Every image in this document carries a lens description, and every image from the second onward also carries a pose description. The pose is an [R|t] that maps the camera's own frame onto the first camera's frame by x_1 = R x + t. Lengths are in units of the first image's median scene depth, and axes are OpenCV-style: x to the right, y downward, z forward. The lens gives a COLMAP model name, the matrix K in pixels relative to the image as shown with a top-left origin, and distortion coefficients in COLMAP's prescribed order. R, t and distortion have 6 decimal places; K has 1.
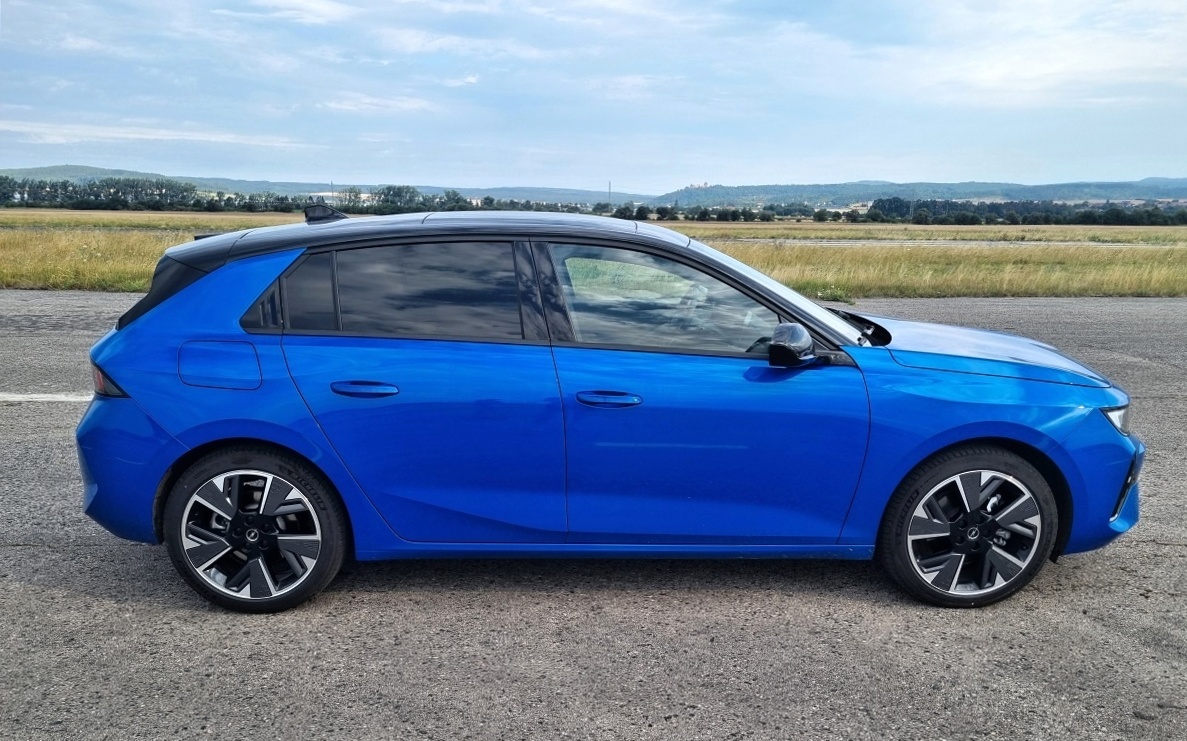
lens RADIAL K [[920.9, 0, 593.5], [0, 920.9, 370.5], [0, 0, 1]] dist [0.017588, 0.002177]
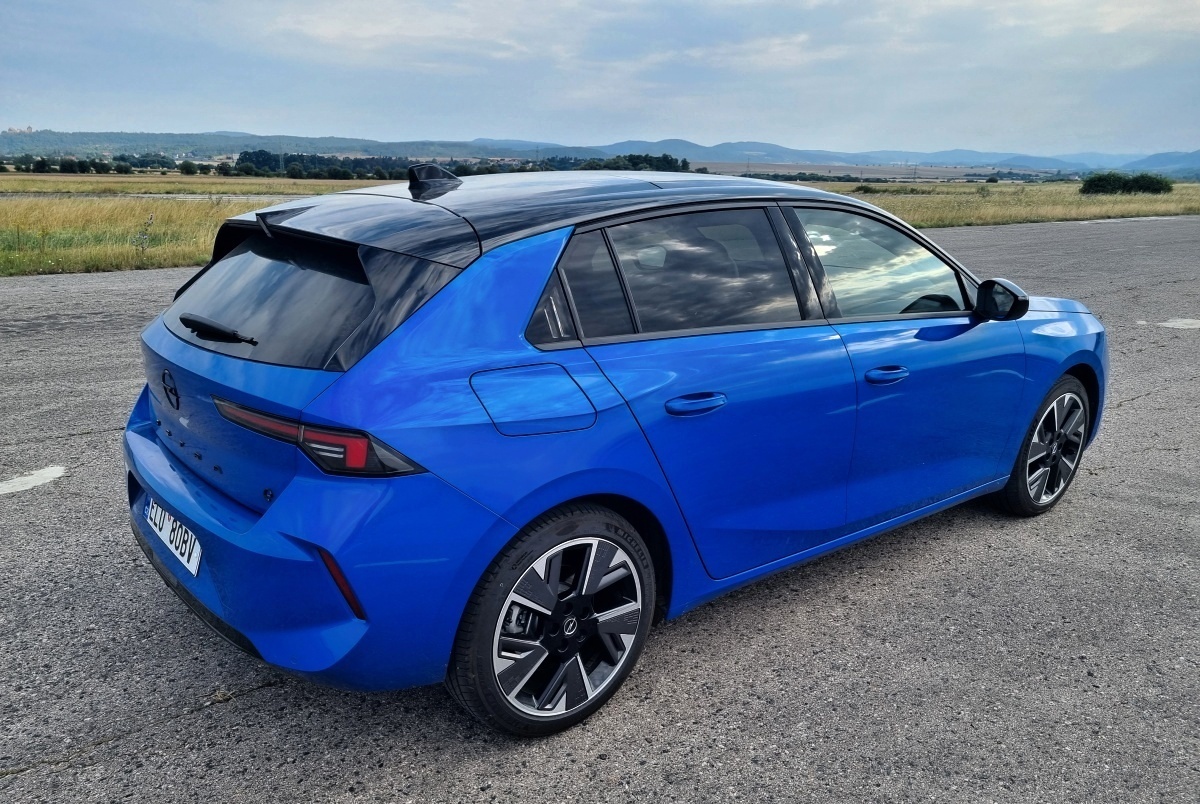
lens RADIAL K [[901.5, 0, 600.0], [0, 901.5, 402.0], [0, 0, 1]] dist [0.061407, -0.064410]
pose [[0.797227, -0.143212, 0.586446, -0.742542], [0.093503, 0.989023, 0.114413, -0.074237], [-0.596394, -0.036379, 0.801867, 0.426870]]
